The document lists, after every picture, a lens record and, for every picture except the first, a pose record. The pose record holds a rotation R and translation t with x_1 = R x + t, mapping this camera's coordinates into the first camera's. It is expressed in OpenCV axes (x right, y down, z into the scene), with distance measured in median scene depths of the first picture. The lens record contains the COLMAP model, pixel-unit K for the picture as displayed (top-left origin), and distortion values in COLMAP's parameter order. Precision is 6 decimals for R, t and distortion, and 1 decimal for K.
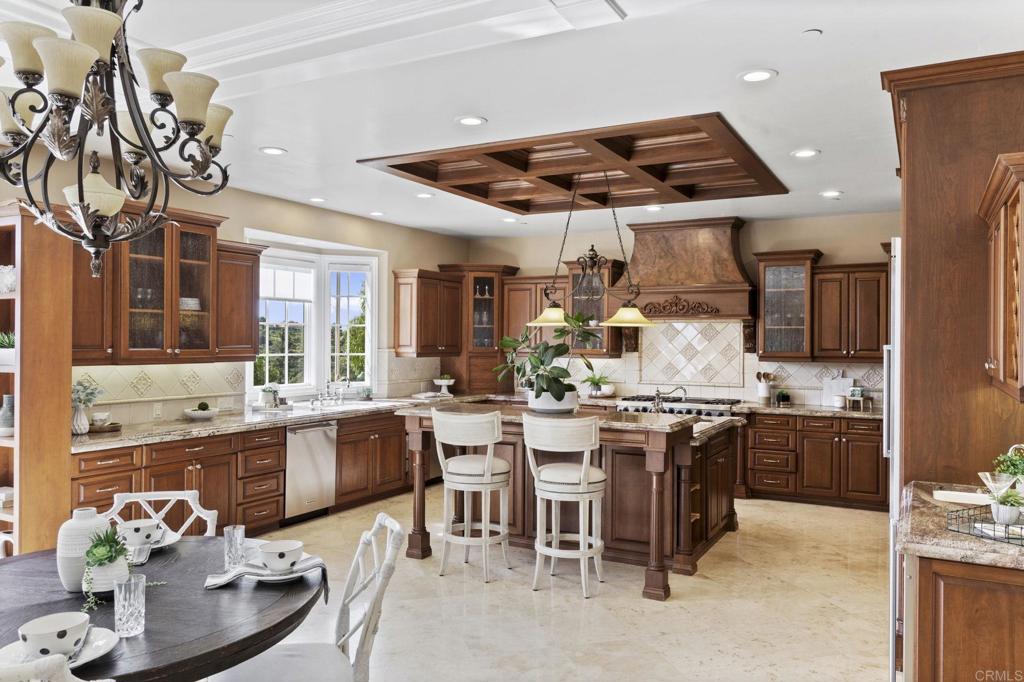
lens RADIAL K [[768.4, 0, 512.2], [0, 768.4, 364.2], [0, 0, 1]] dist [-0.001338, 0.004640]
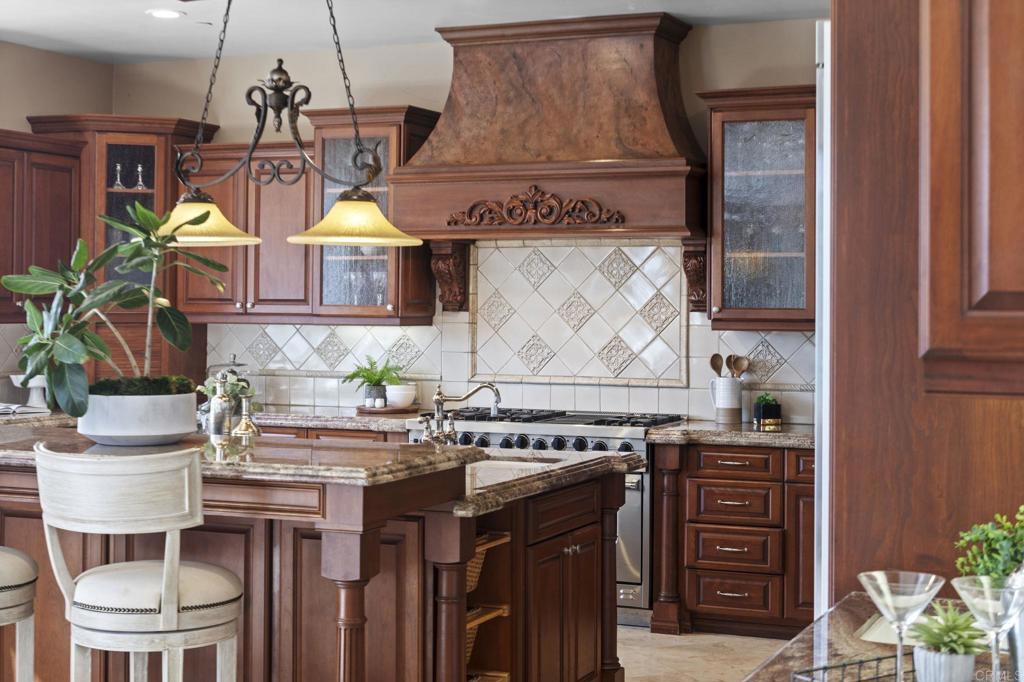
lens RADIAL K [[1613.4, 0, 512.2], [0, 1613.4, 335.4], [0, 0, 1]] dist [-0.070195, 0.000000]
pose [[0.995559, -0.002267, 0.094112, 0.110744], [0.003206, 0.999947, -0.009829, 0.008176], [-0.094085, 0.010087, 0.995513, 0.060389]]
